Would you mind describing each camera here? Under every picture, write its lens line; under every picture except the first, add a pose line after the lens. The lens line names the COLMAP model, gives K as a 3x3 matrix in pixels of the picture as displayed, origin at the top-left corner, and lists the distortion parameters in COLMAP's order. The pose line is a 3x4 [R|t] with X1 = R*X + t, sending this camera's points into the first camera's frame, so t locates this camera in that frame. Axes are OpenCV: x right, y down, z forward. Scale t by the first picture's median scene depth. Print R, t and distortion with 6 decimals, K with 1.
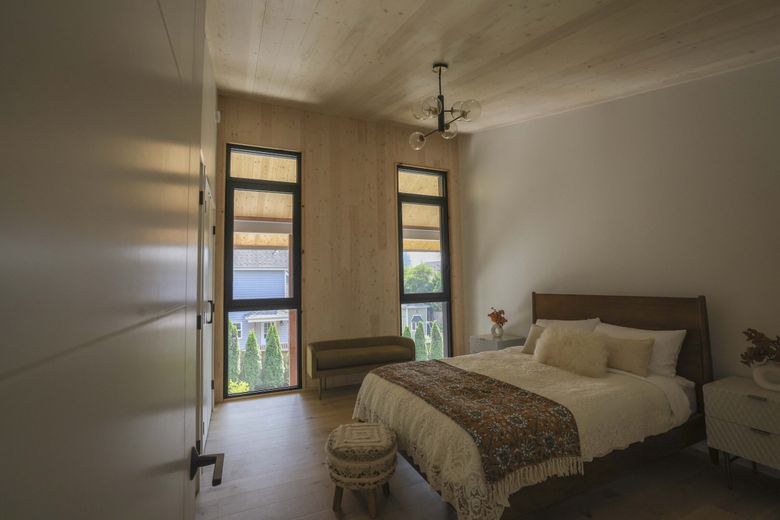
lens RADIAL K [[346.2, 0, 391.5], [0, 346.2, 262.4], [0, 0, 1]] dist [-0.003920, -0.000077]
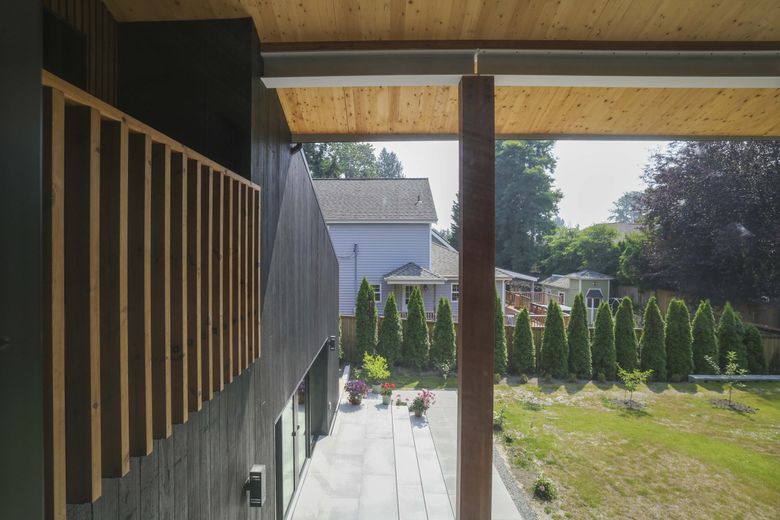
lens RADIAL K [[346.2, 0, 389.0], [0, 346.2, 258.7], [0, 0, 1]] dist [-0.003920, -0.000077]
pose [[0.920982, 0.025320, -0.388782, -0.095132], [0.003556, 0.997298, 0.073373, 0.056133], [0.389589, -0.068958, 0.918404, 0.257954]]
